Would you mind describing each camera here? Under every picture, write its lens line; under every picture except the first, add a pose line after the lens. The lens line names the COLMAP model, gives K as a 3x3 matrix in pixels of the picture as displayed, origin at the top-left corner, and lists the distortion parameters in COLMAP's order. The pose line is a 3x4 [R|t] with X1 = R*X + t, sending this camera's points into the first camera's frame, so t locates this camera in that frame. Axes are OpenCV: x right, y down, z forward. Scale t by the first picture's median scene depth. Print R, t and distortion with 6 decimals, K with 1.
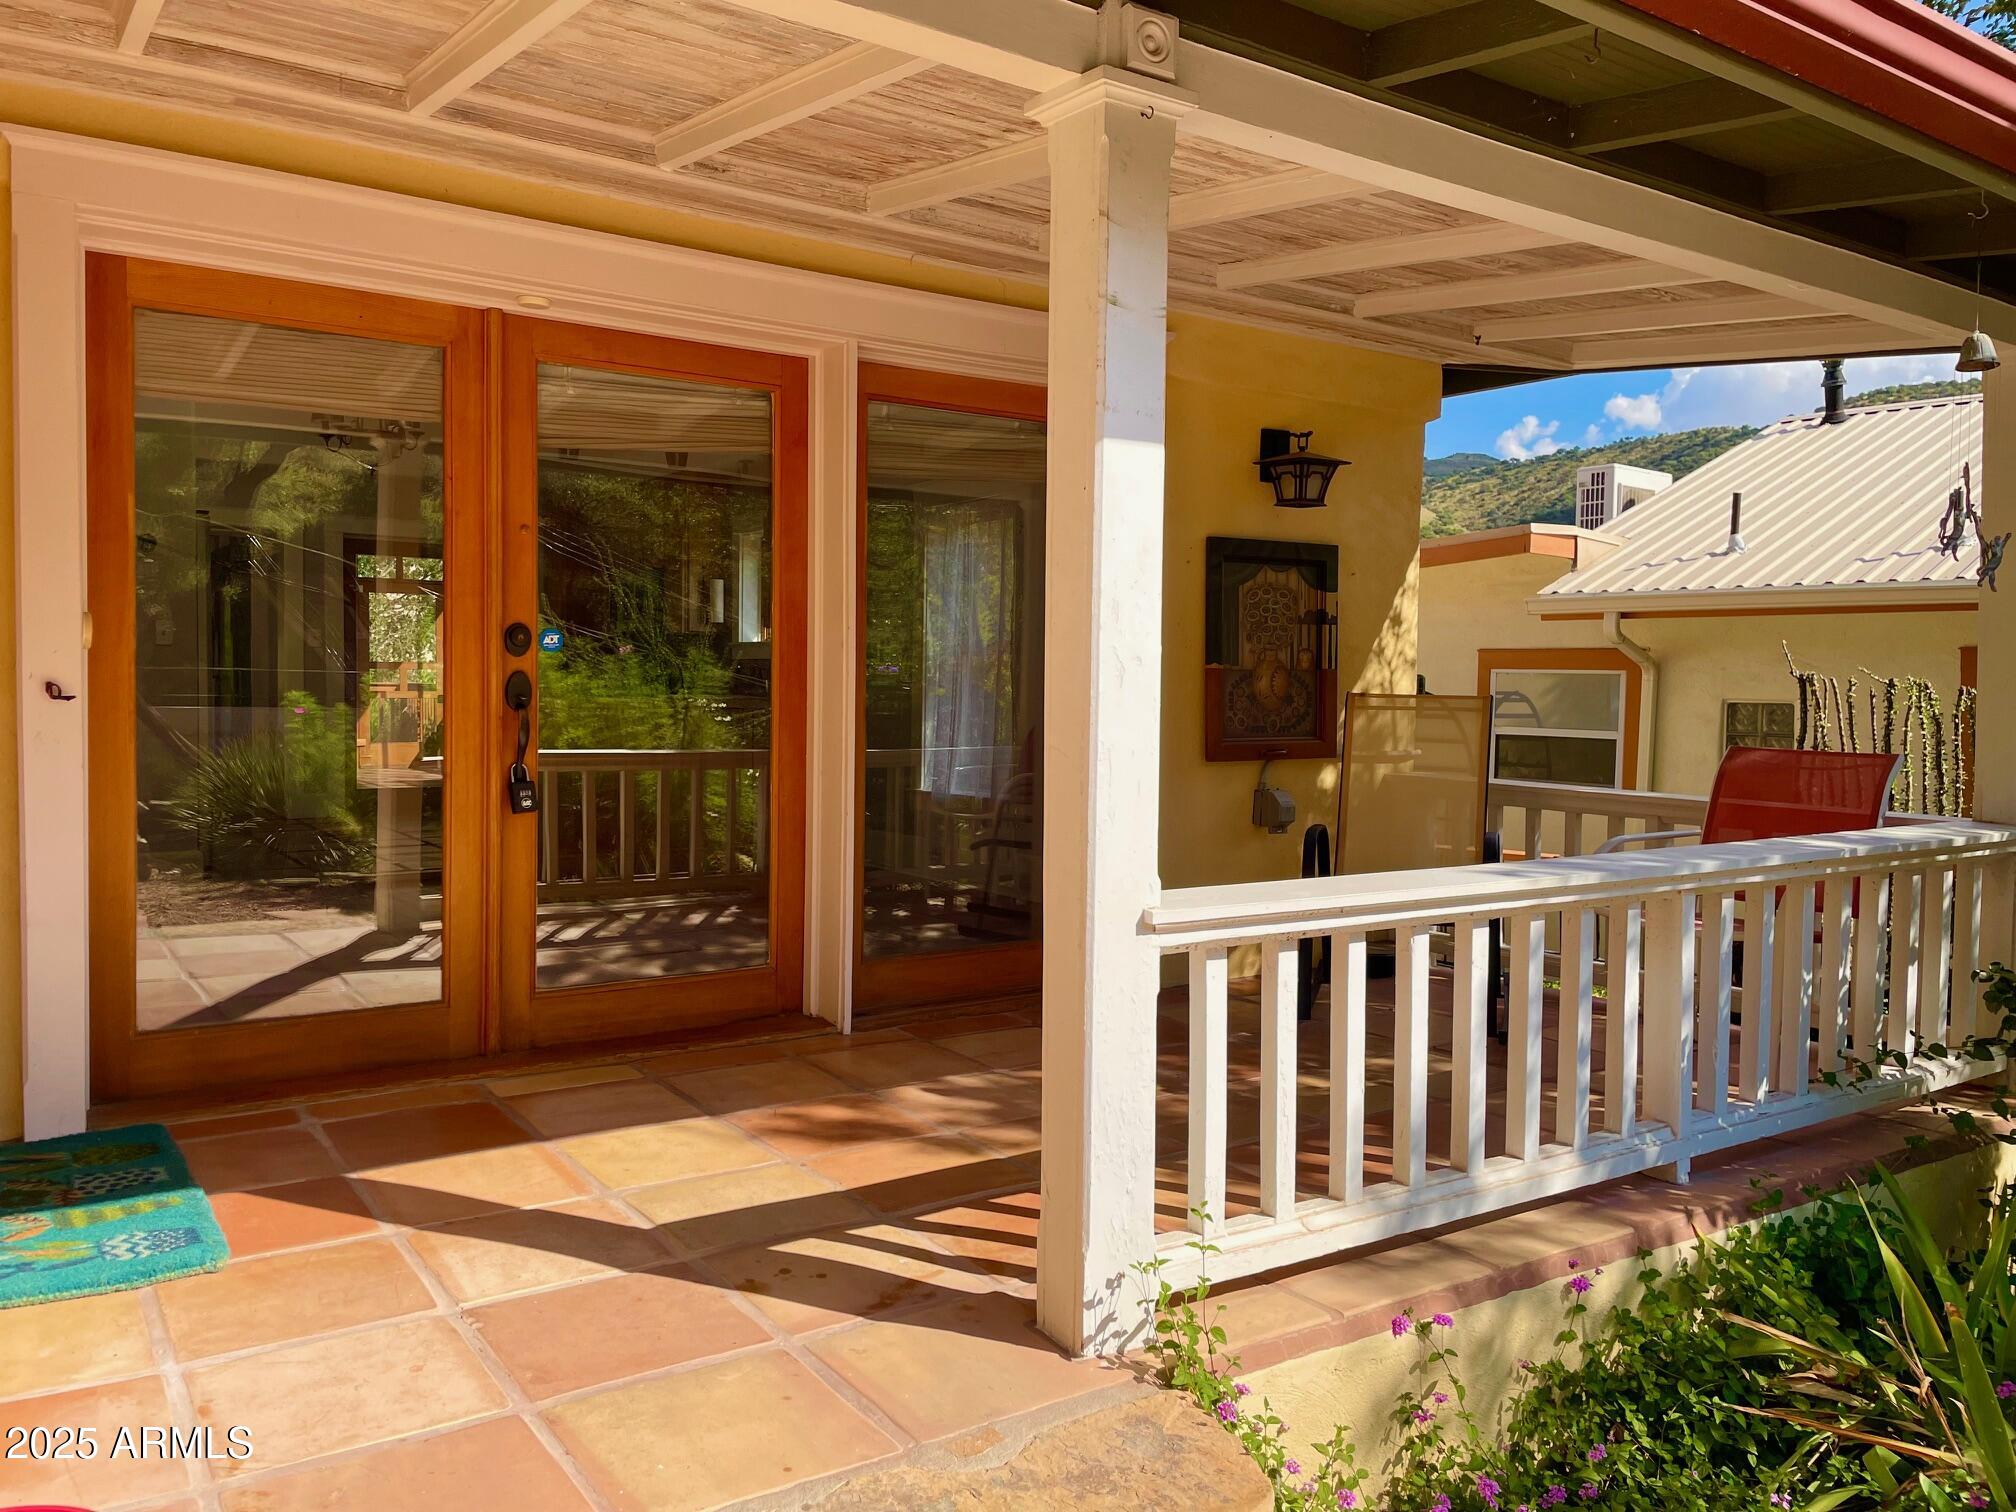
lens RADIAL K [[1526.6, 0, 1008.0], [0, 1526.6, 756.0], [0, 0, 1]] dist [0.064644, -0.004298]
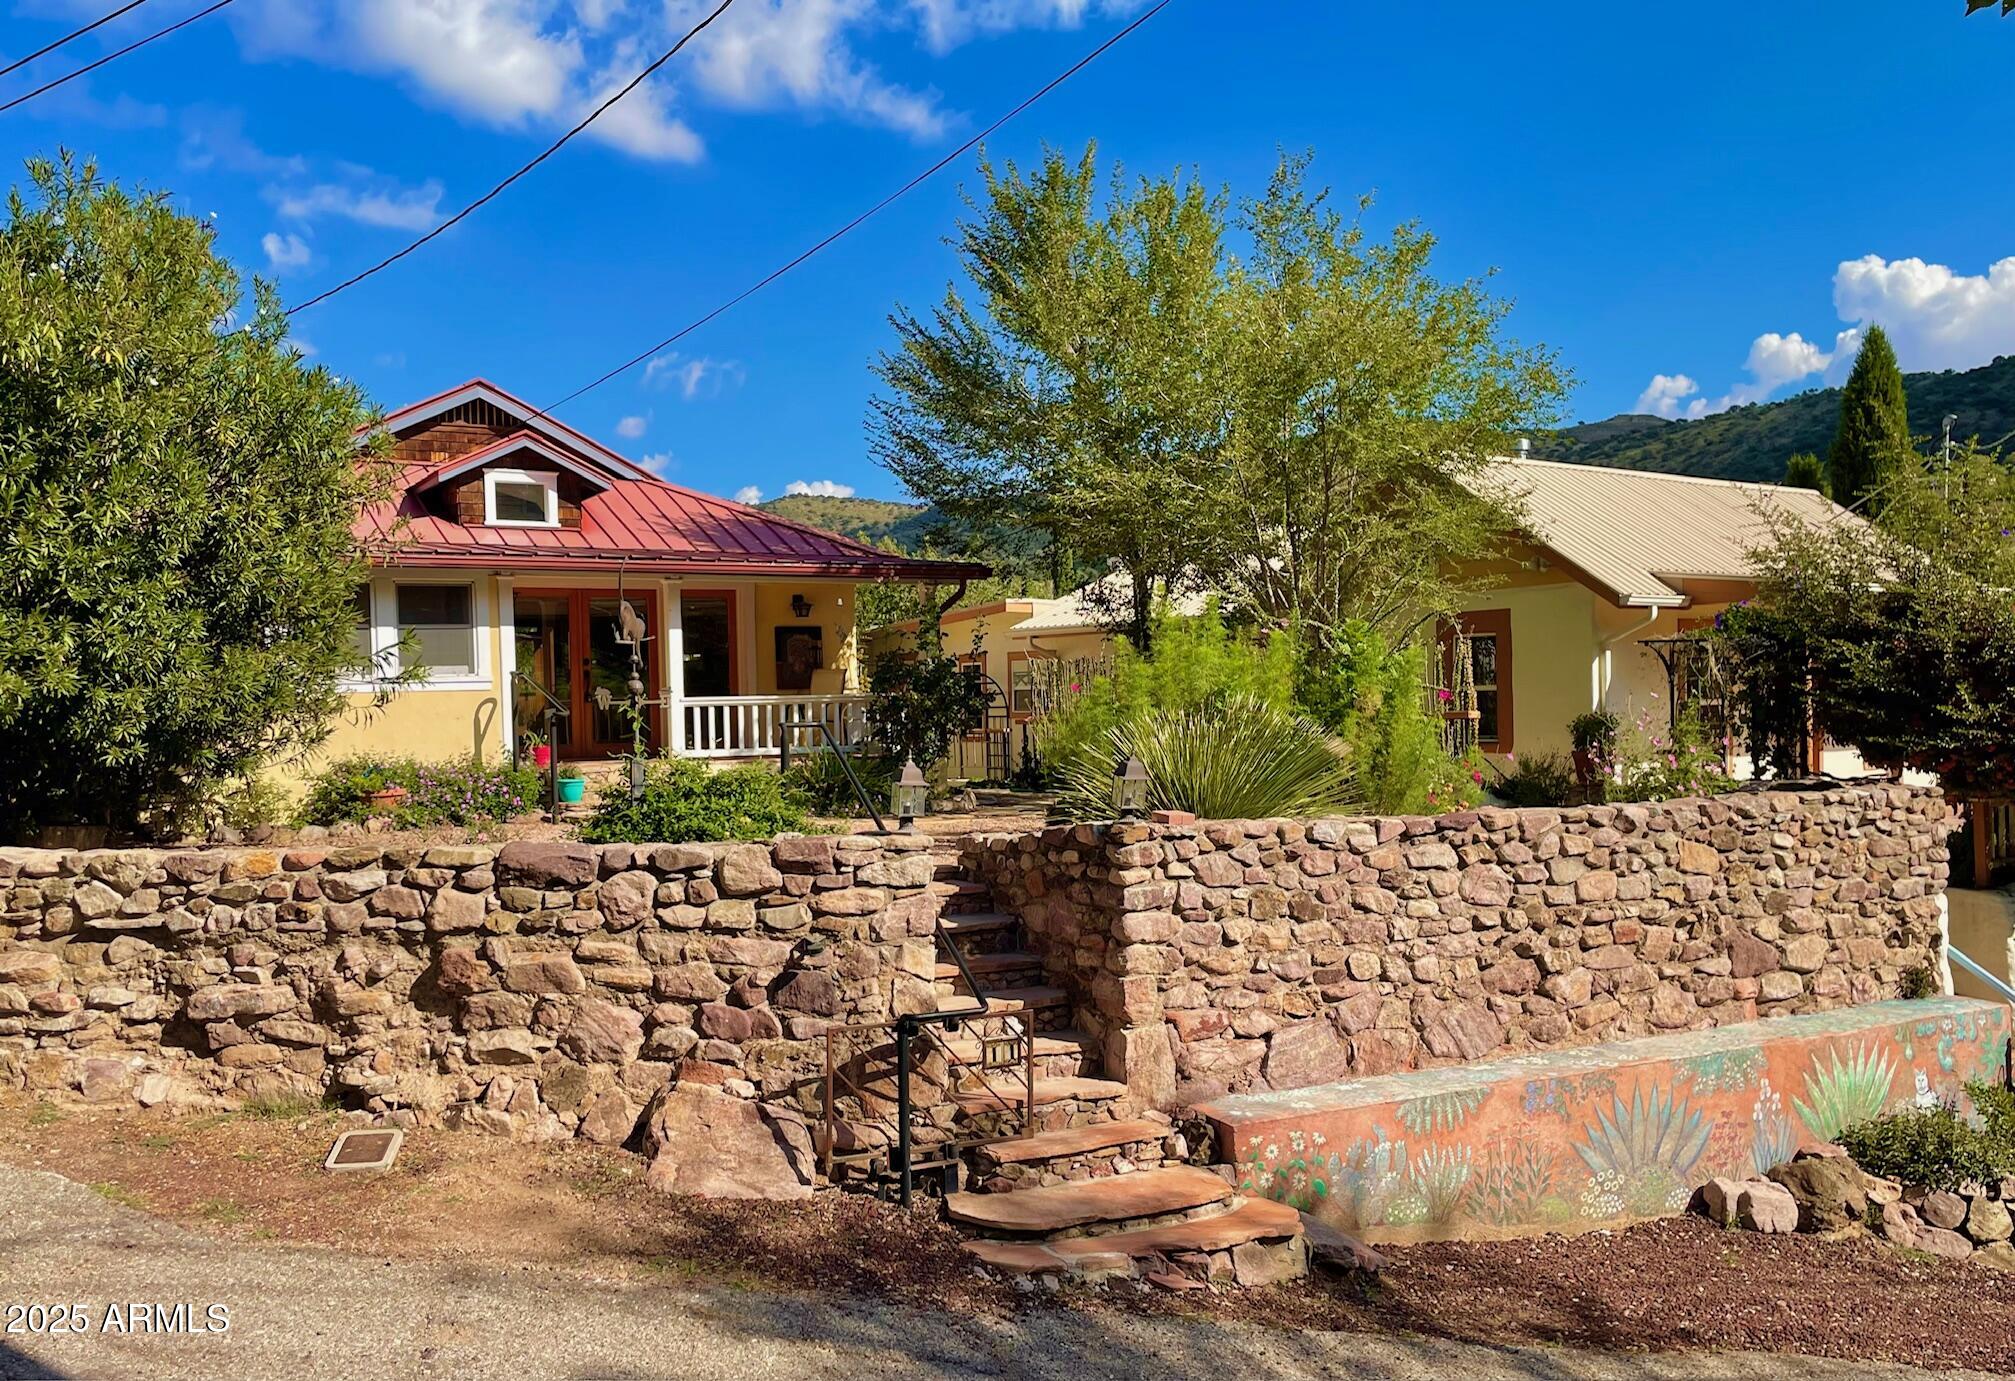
lens RADIAL K [[1684.3, 0, 955.4], [0, 1684.3, 743.3], [0, 0, 1]] dist [0.116060, -0.182911]
pose [[0.995737, -0.033614, -0.085891, 1.056955], [0.031748, 0.999231, -0.022995, 0.278604], [0.086598, 0.020170, 0.996039, -3.458397]]
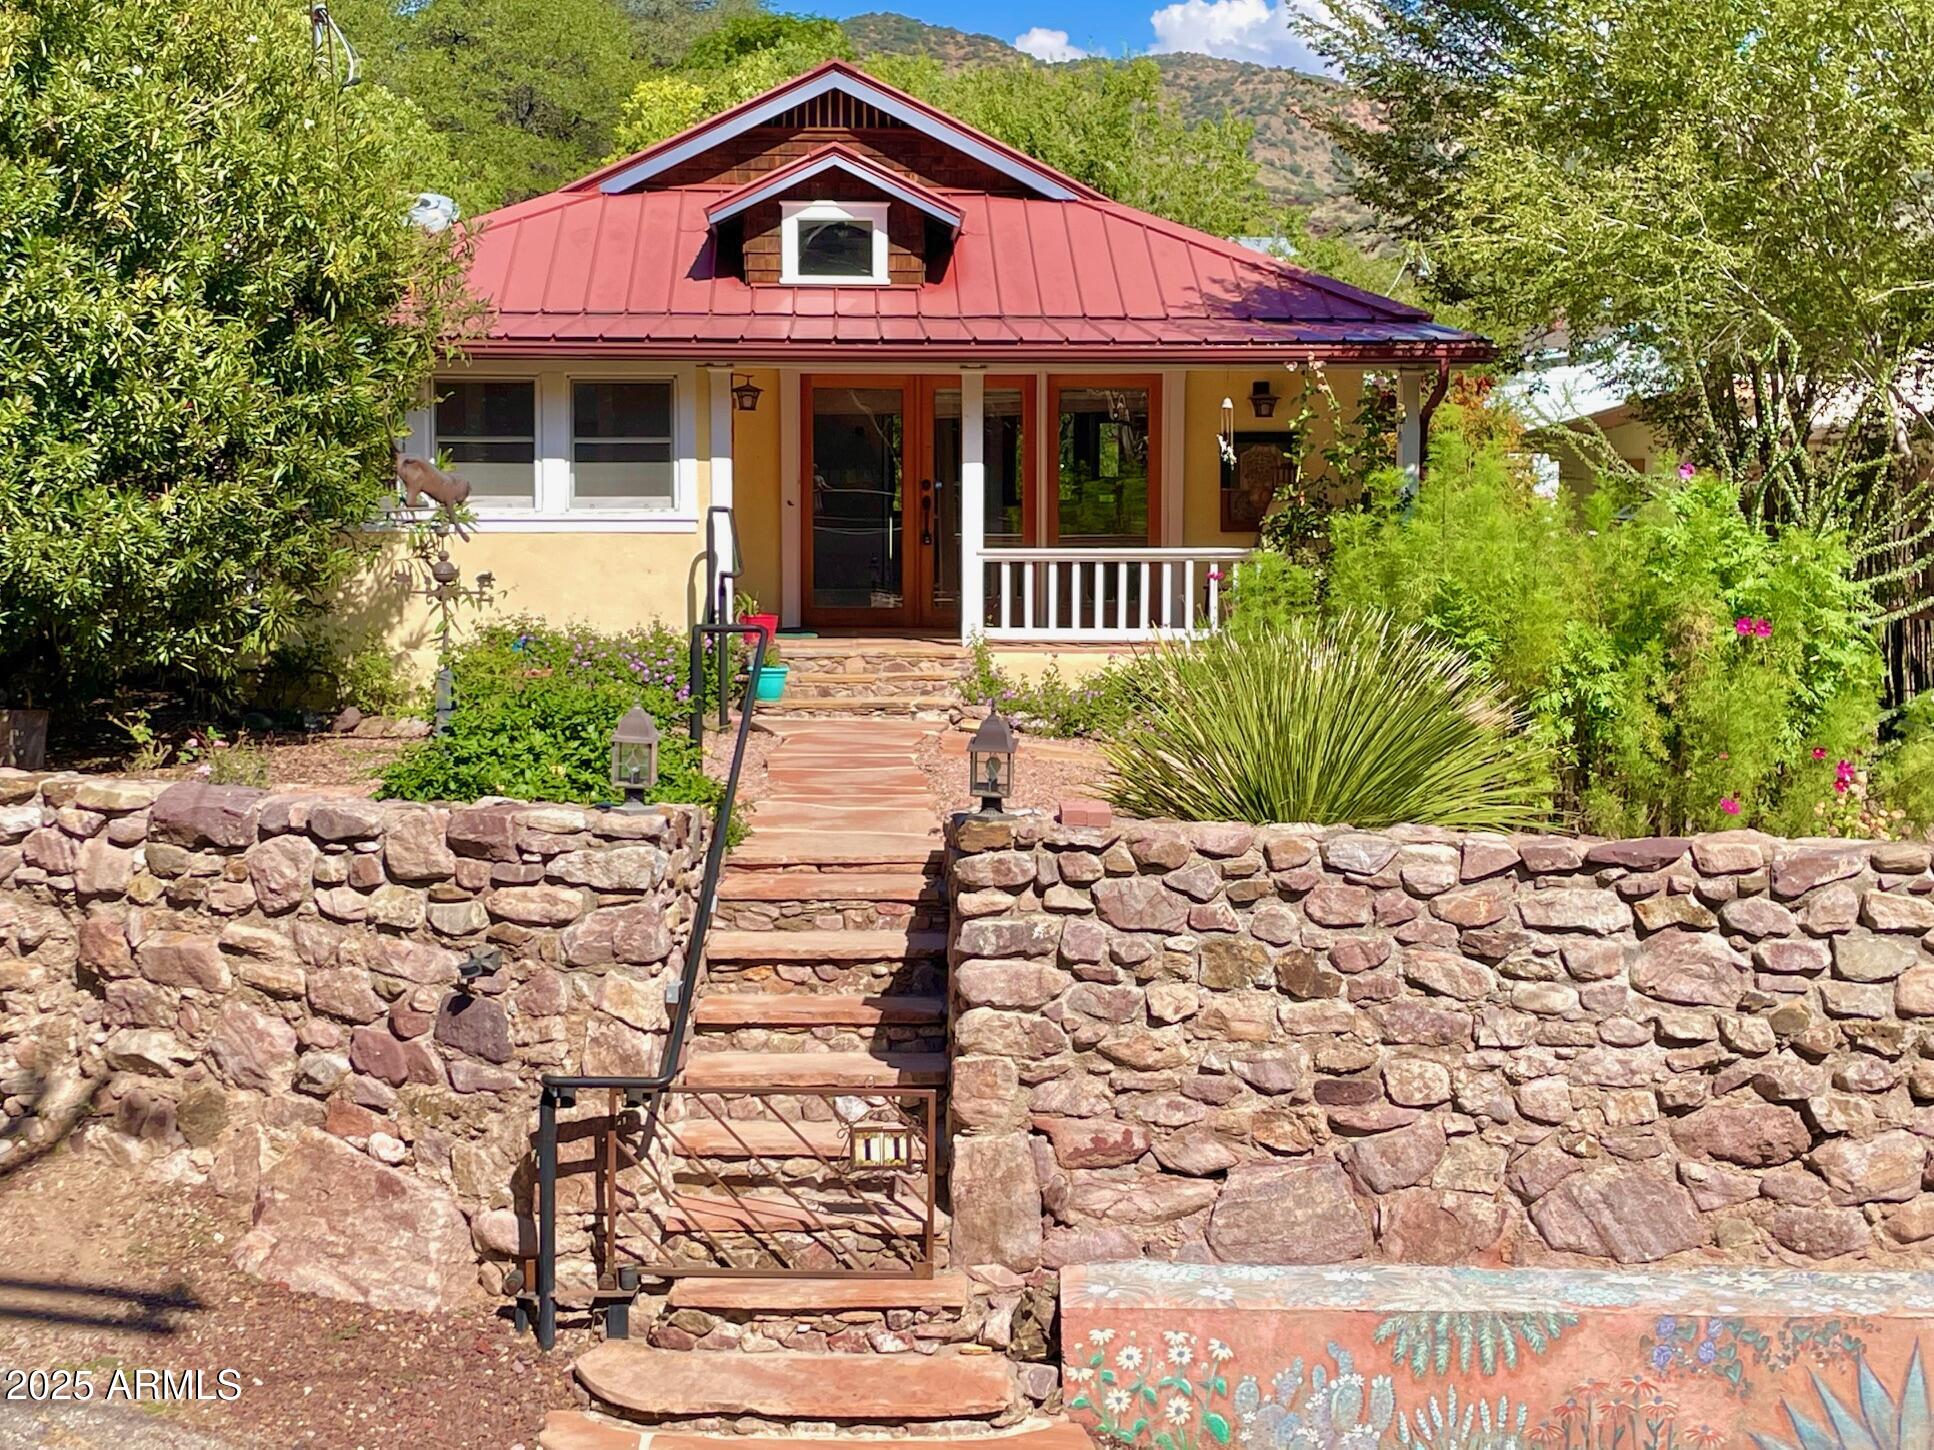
lens RADIAL K [[2707.8, 0, 923.0], [0, 2707.8, 719.5], [0, 0, 1]] dist [0.122443, -0.186088]
pose [[0.848517, 0.032078, -0.528195, 2.273918], [-0.015521, 0.999240, 0.035751, 0.172791], [0.528940, -0.022137, 0.848370, -3.182249]]
